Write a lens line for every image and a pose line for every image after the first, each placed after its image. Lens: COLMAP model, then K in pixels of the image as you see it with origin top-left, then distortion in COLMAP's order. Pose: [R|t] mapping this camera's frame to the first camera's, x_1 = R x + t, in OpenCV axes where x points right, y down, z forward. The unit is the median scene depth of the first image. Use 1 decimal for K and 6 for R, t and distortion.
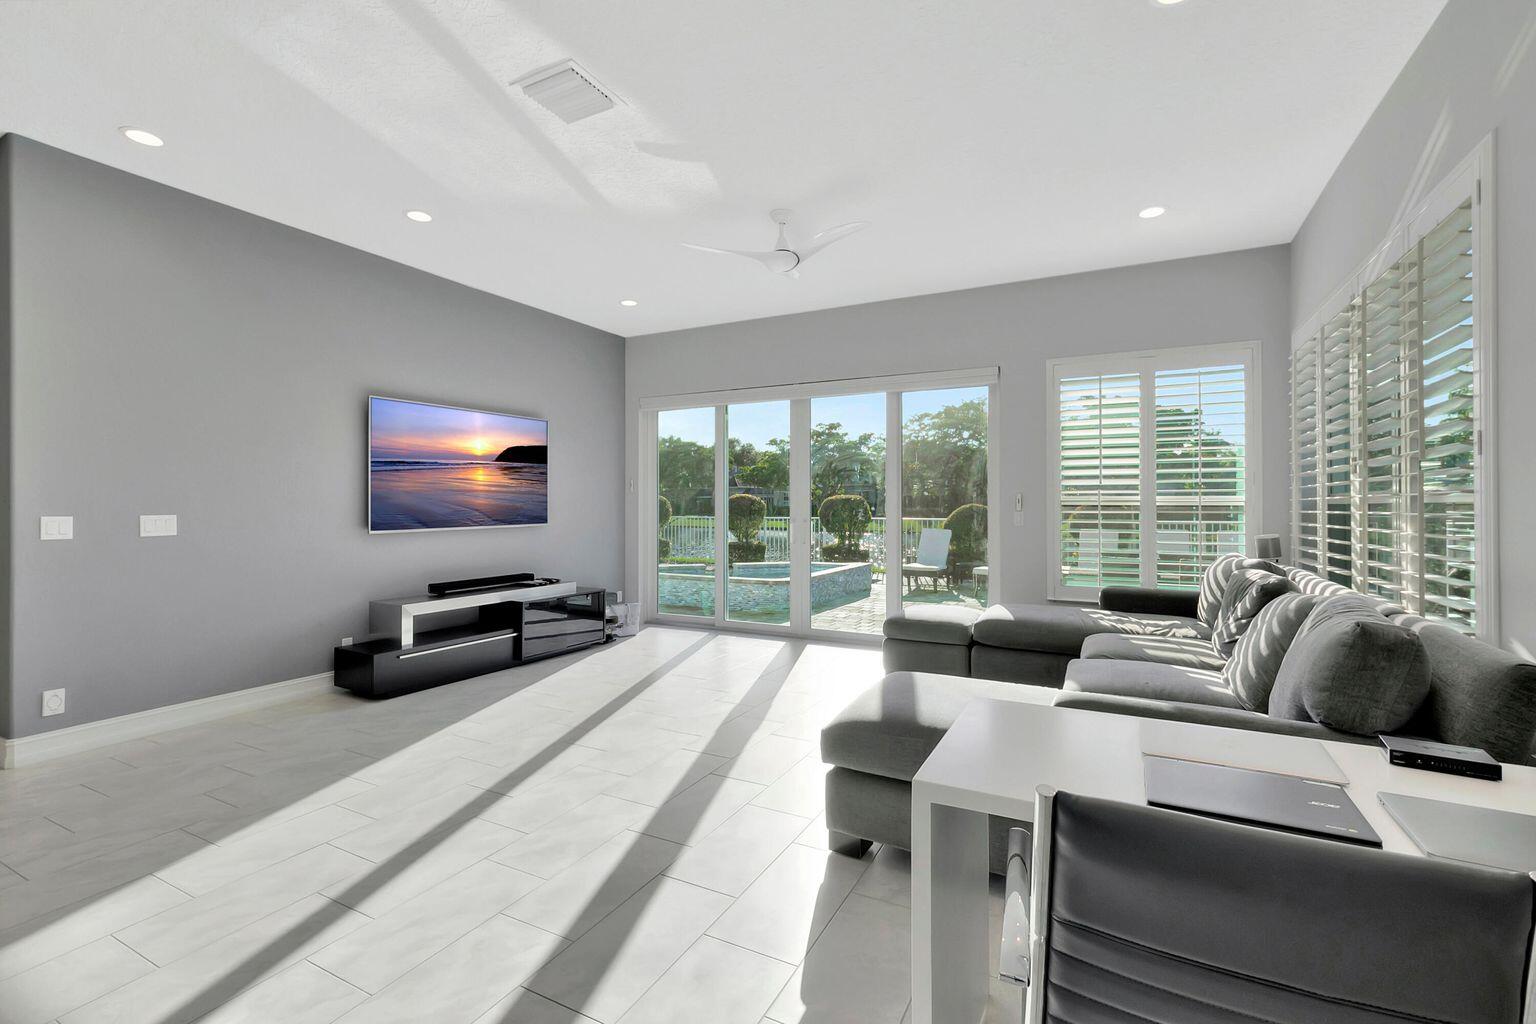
lens RADIAL K [[680.7, 0, 753.6], [0, 680.7, 502.1], [0, 0, 1]] dist [-0.003929, -0.000579]
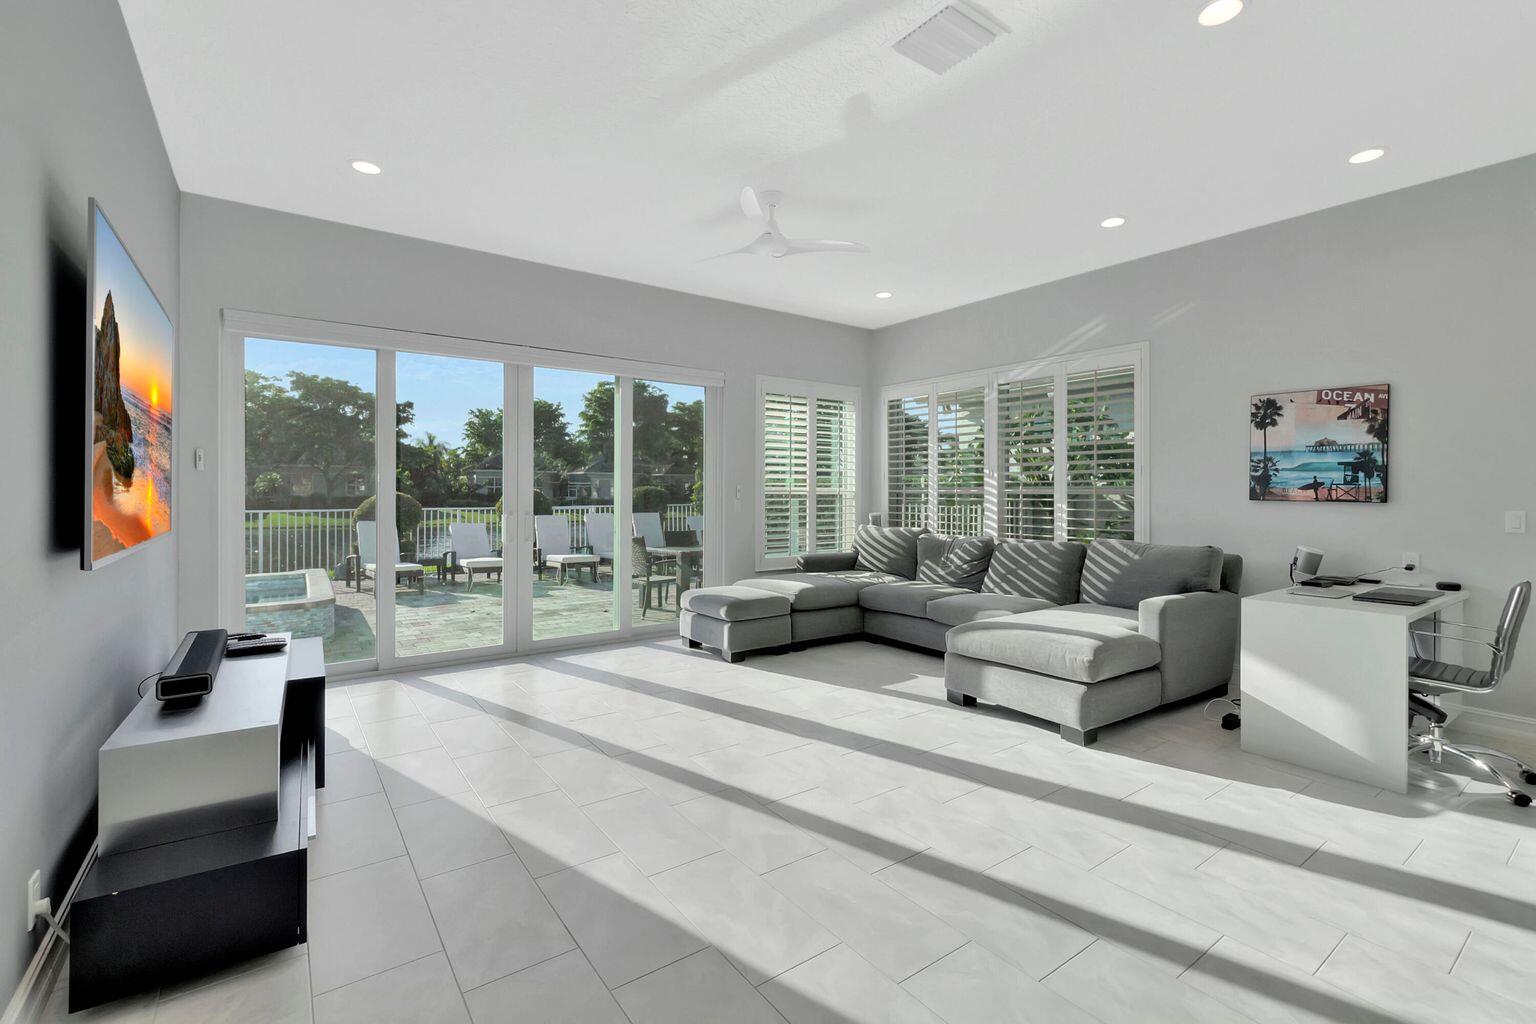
lens RADIAL K [[680.7, 0, 753.6], [0, 680.7, 502.1], [0, 0, 1]] dist [-0.003929, -0.000579]
pose [[0.440048, -0.011700, 0.897898, -0.773938], [-0.008810, 0.999811, 0.017346, -0.003055], [-0.897931, -0.015543, 0.439862, 0.540644]]
